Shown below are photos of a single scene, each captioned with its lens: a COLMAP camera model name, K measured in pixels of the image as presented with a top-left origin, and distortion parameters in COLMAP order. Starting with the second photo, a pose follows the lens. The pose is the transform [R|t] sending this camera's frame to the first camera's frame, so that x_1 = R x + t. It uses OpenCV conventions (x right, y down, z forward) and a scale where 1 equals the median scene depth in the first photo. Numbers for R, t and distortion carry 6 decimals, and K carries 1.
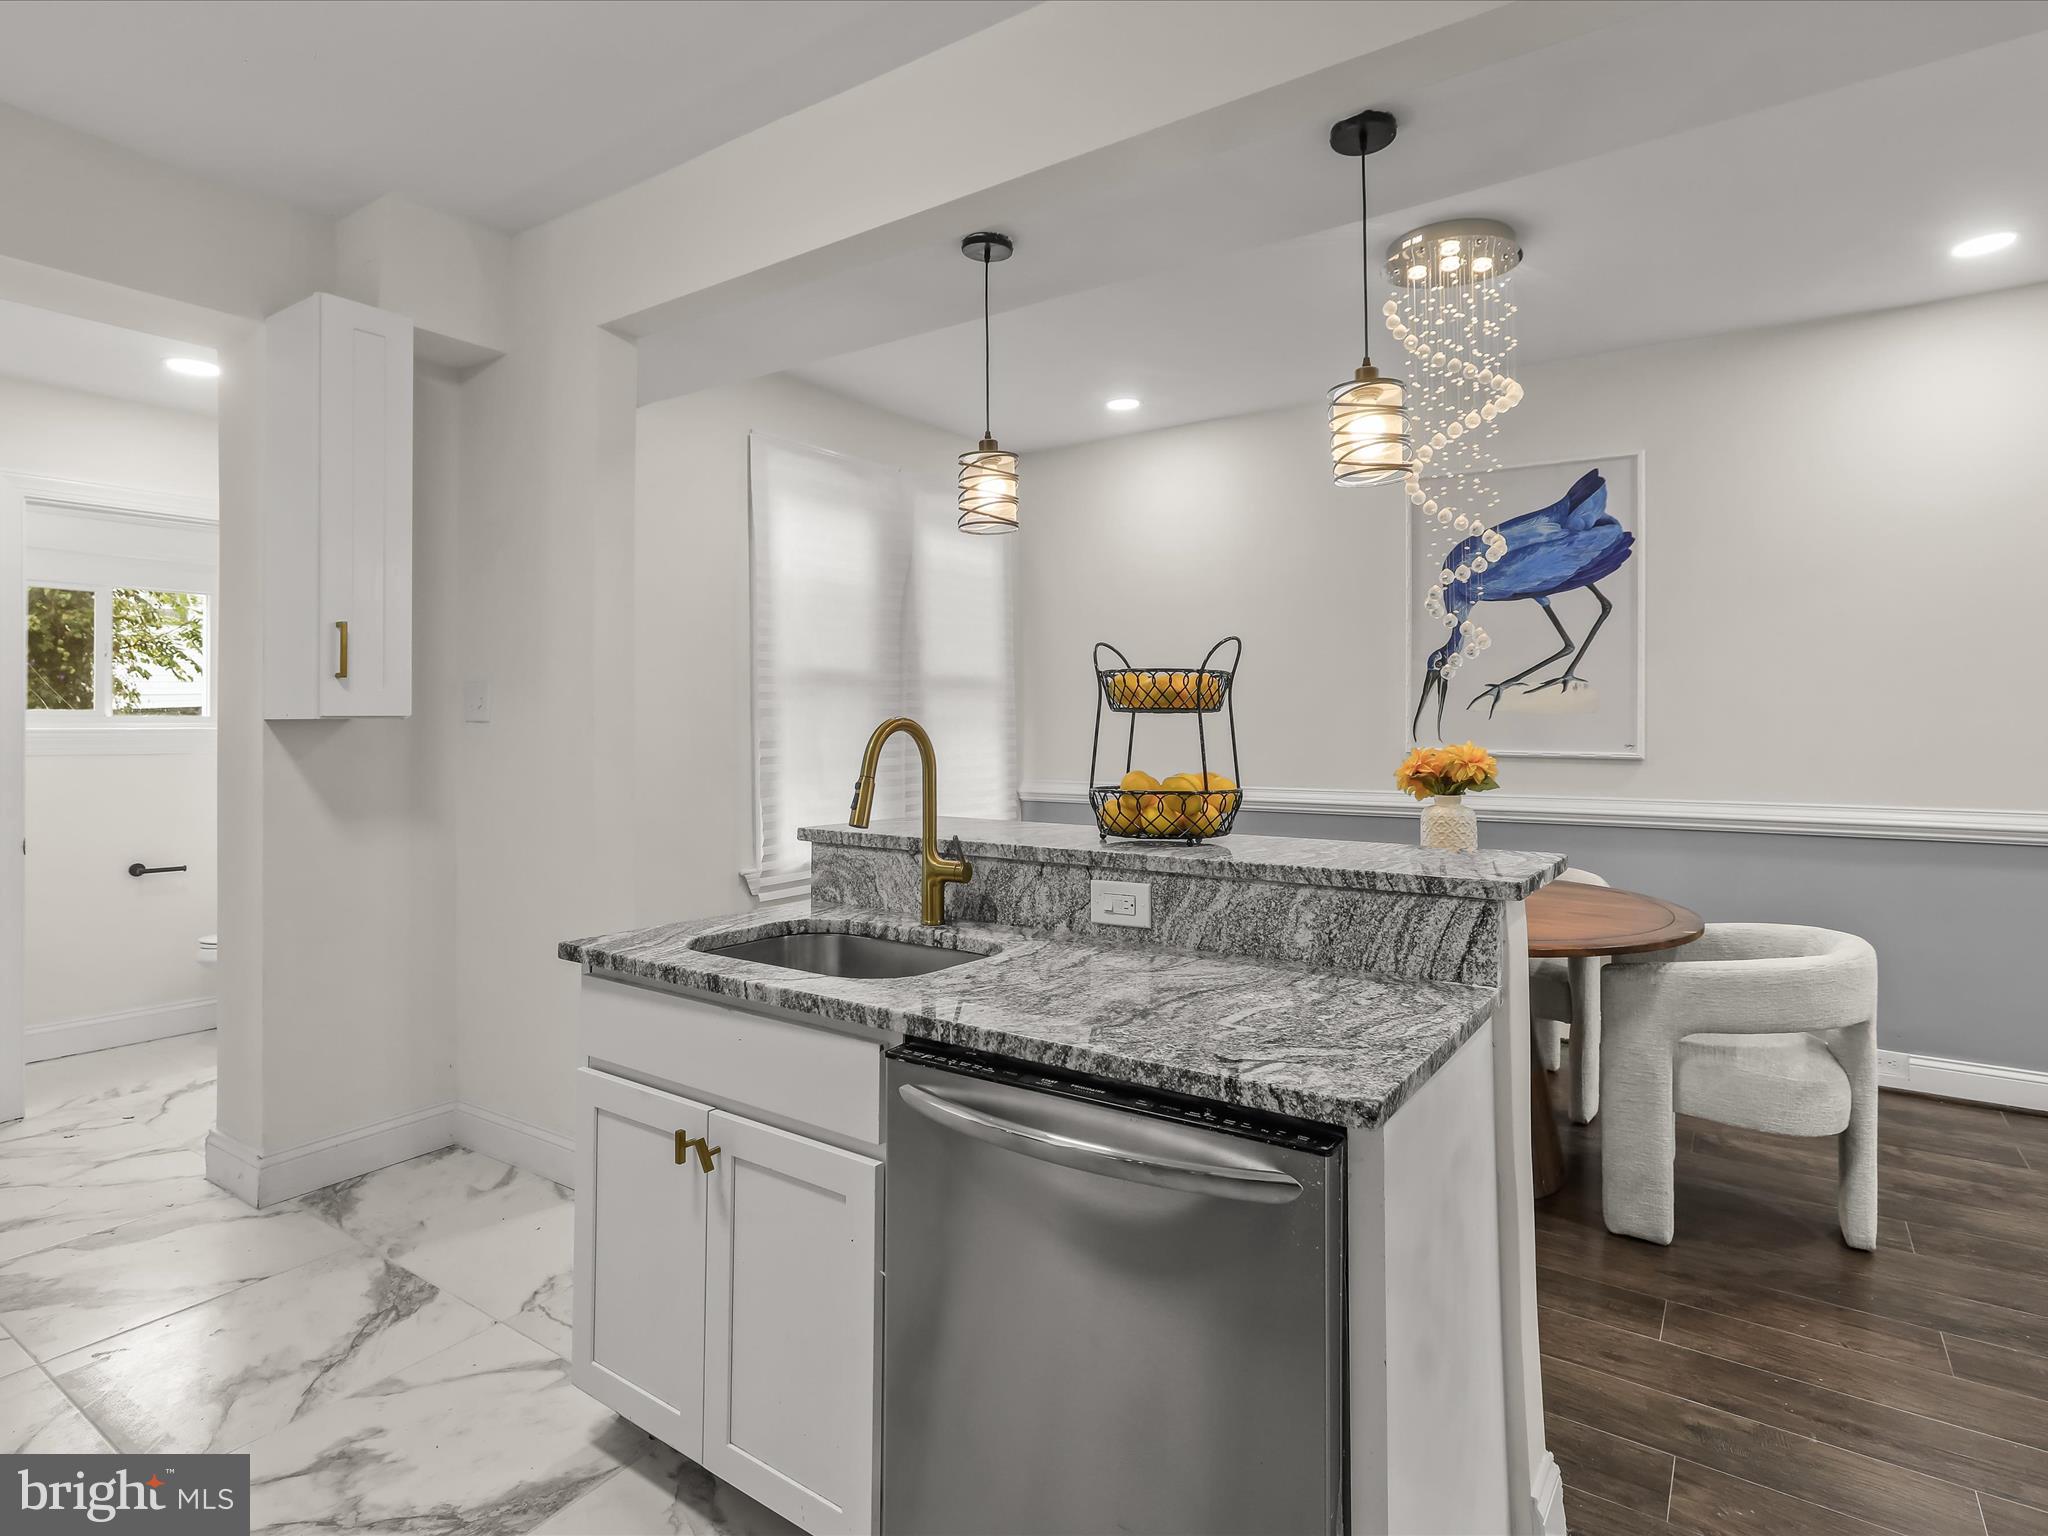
lens RADIAL K [[1076.1, 0, 1018.8], [0, 1076.1, 720.1], [0, 0, 1]] dist [-0.001686, -0.000719]
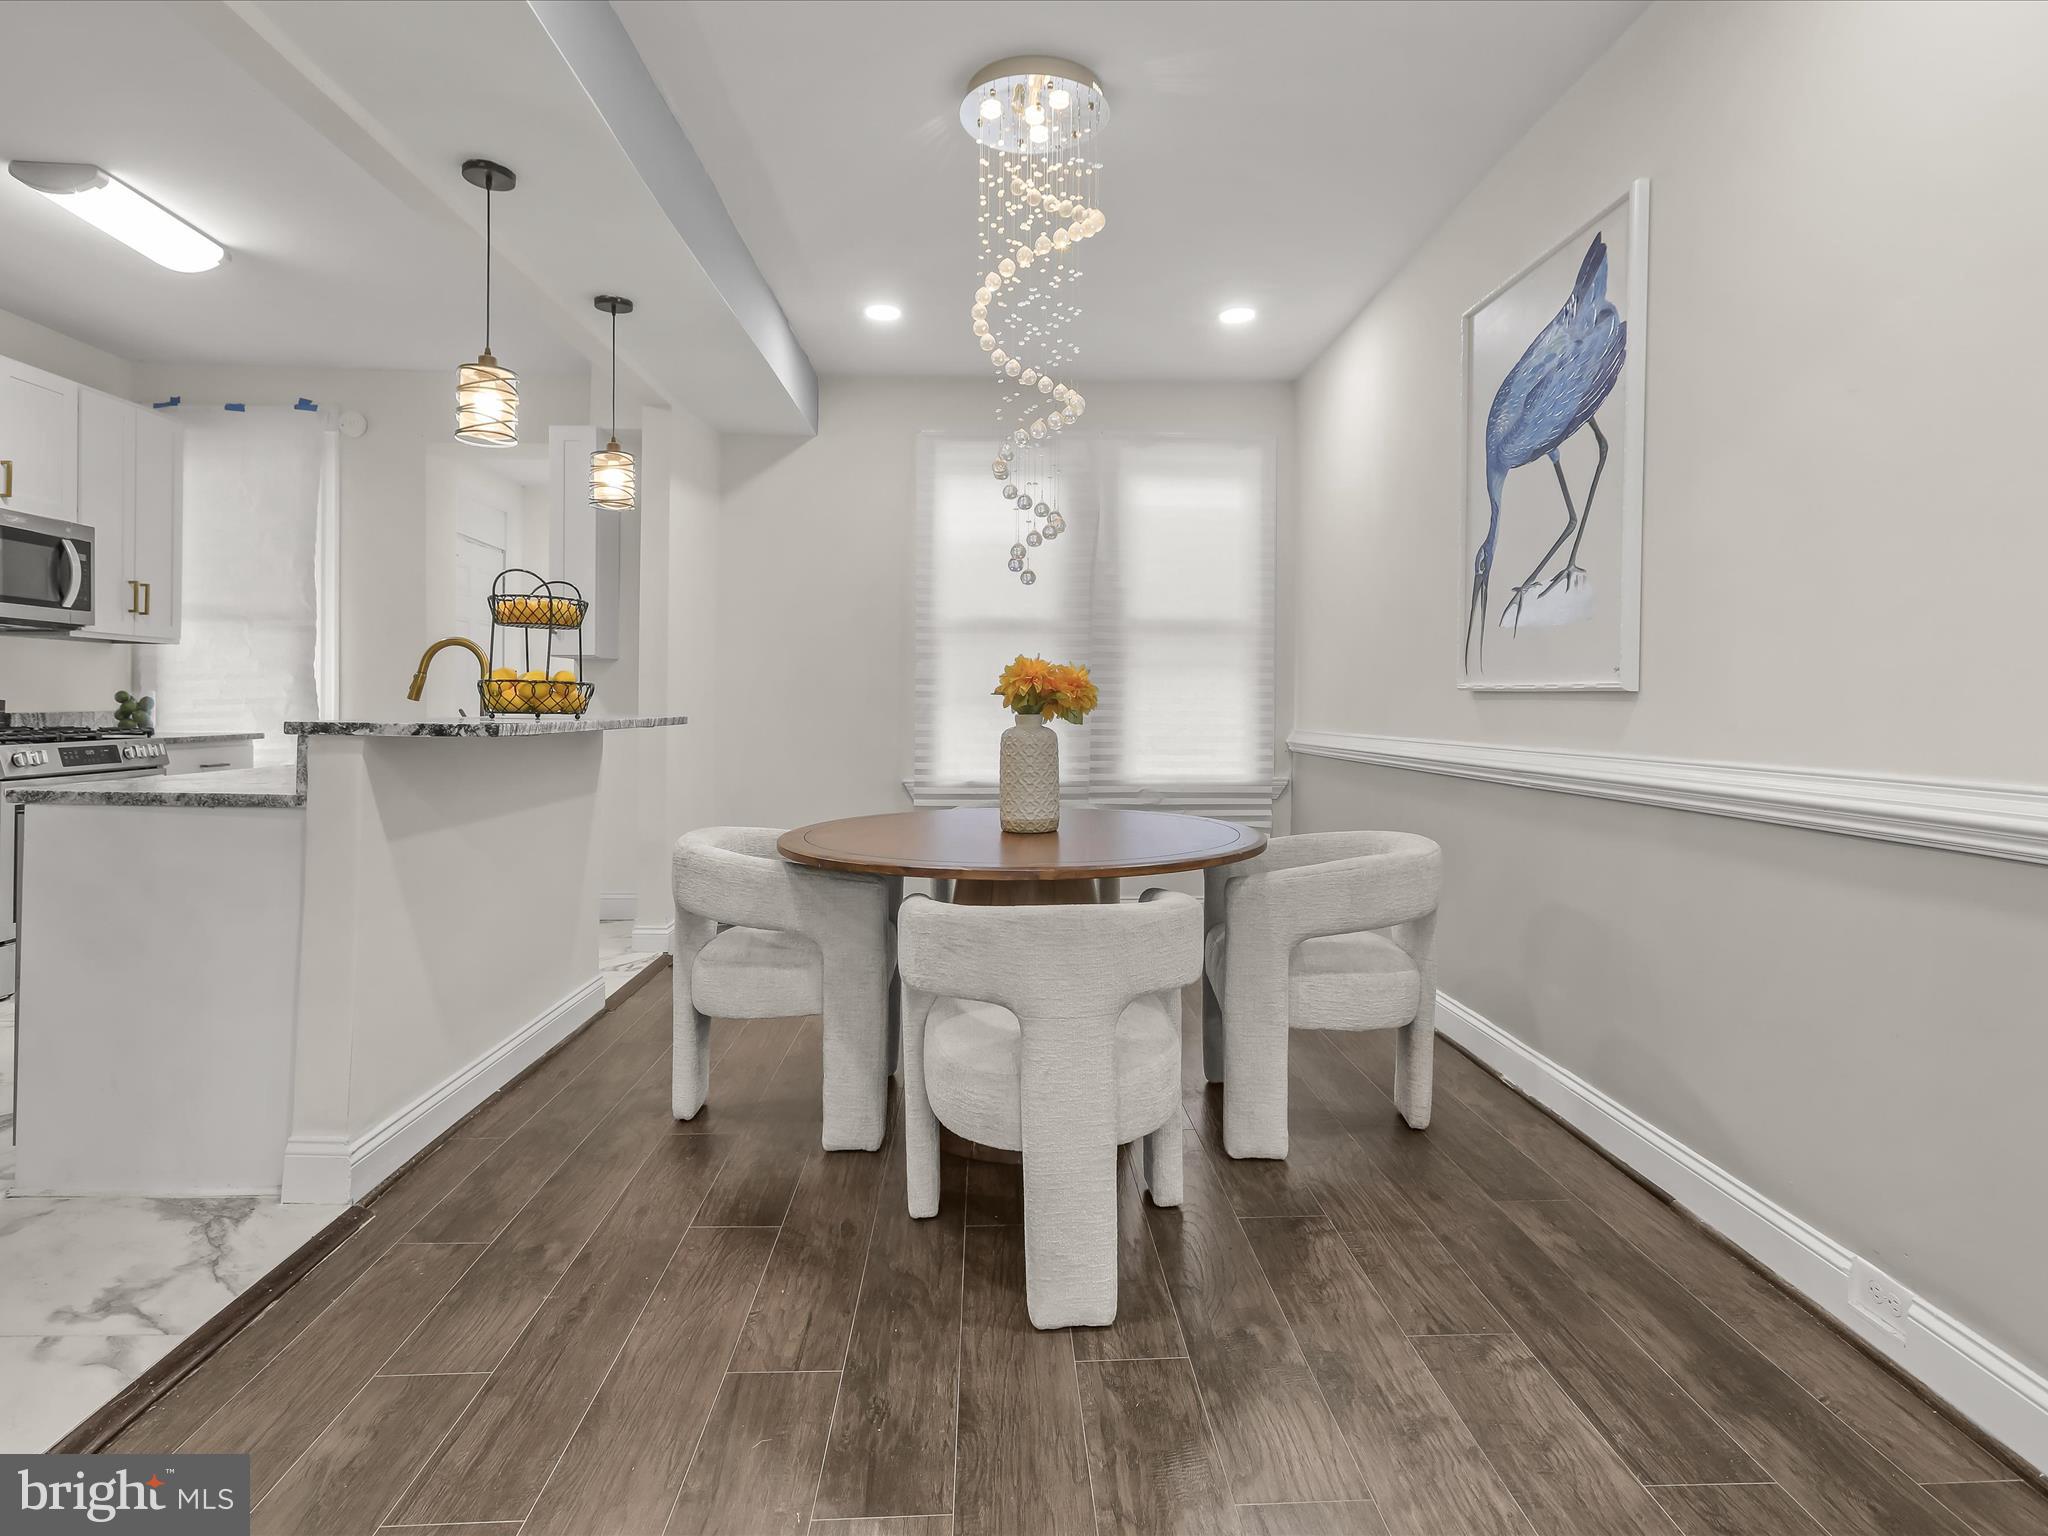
lens RADIAL K [[1076.1, 0, 1018.8], [0, 1076.1, 720.1], [0, 0, 1]] dist [-0.001686, -0.000719]
pose [[0.598318, 0.019801, -0.801014, 0.847823], [-0.006412, 0.999781, 0.019925, 0.042476], [0.801233, -0.006785, 0.598314, 0.346814]]
